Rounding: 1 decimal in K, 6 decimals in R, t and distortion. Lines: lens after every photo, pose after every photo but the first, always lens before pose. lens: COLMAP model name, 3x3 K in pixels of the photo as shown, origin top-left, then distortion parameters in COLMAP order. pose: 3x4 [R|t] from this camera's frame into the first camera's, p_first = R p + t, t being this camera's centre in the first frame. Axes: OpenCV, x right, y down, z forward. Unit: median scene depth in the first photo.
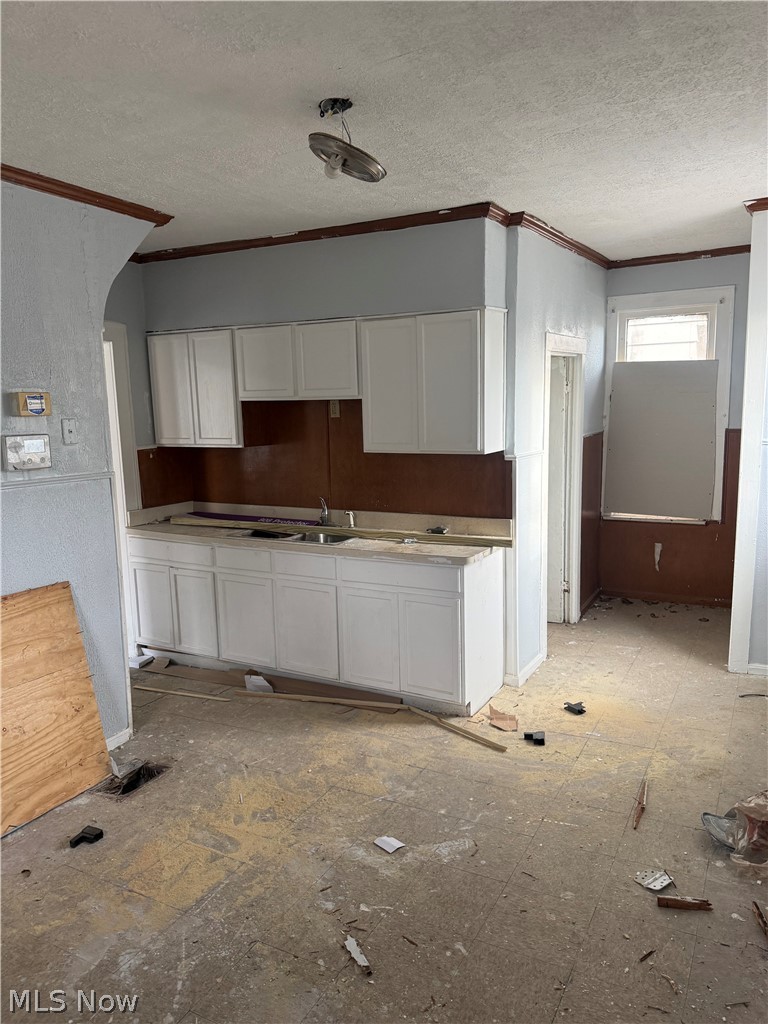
lens RADIAL K [[718.5, 0, 384.0], [0, 718.5, 512.0], [0, 0, 1]] dist [-0.008495, -0.006430]
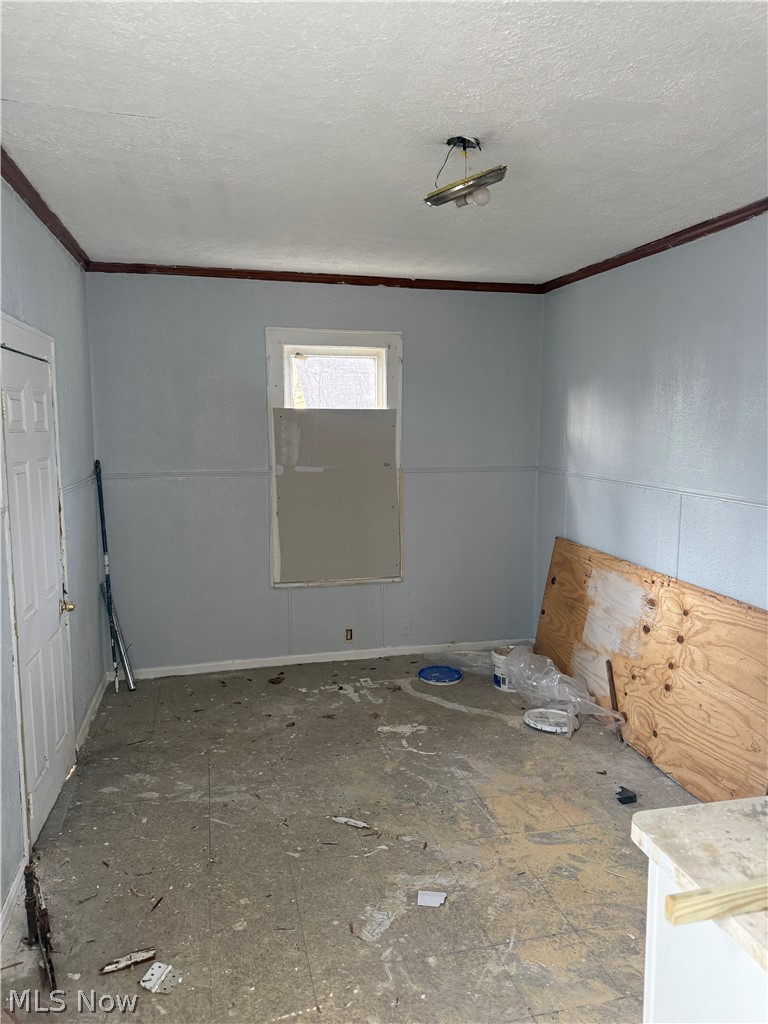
lens RADIAL K [[718.5, 0, 384.0], [0, 718.5, 512.0], [0, 0, 1]] dist [-0.008495, -0.006430]
pose [[-0.735246, 0.109427, -0.668909, 0.618611], [-0.079146, 0.966270, 0.245067, -0.255415], [0.673164, 0.233126, -0.701786, 1.468749]]
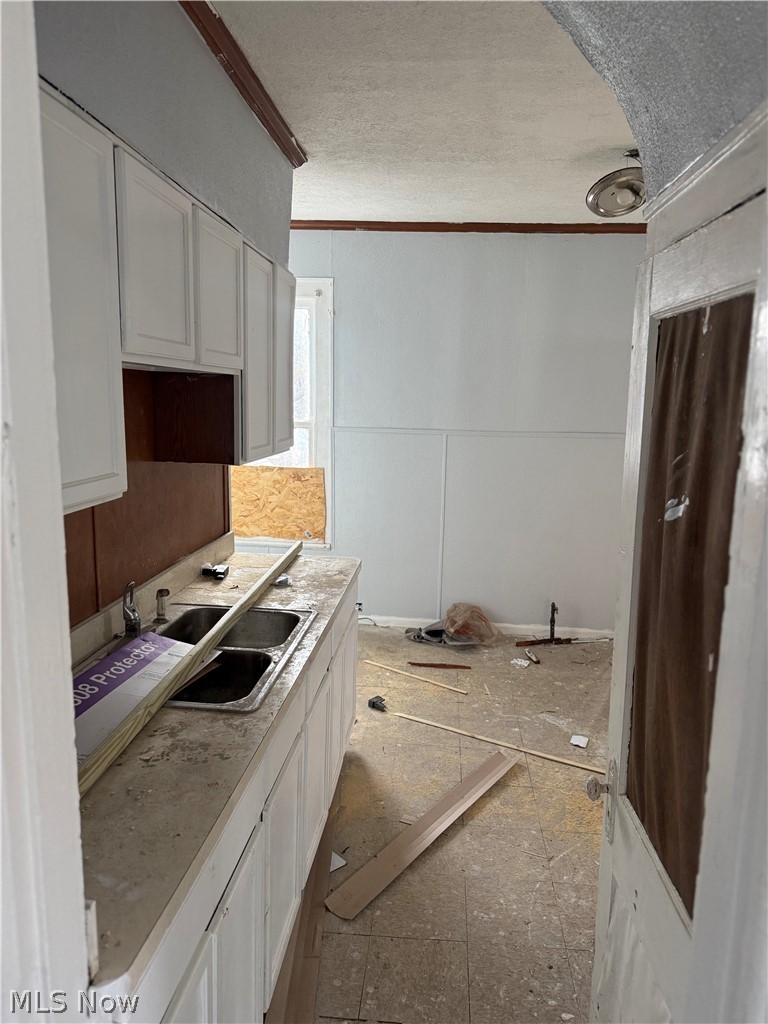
lens RADIAL K [[718.5, 0, 384.0], [0, 718.5, 512.0], [0, 0, 1]] dist [-0.008495, -0.006430]
pose [[-0.407834, -0.137120, 0.902701, -0.910868], [0.122575, 0.971488, 0.202947, -0.221600], [-0.904791, 0.193417, -0.379398, 1.667239]]
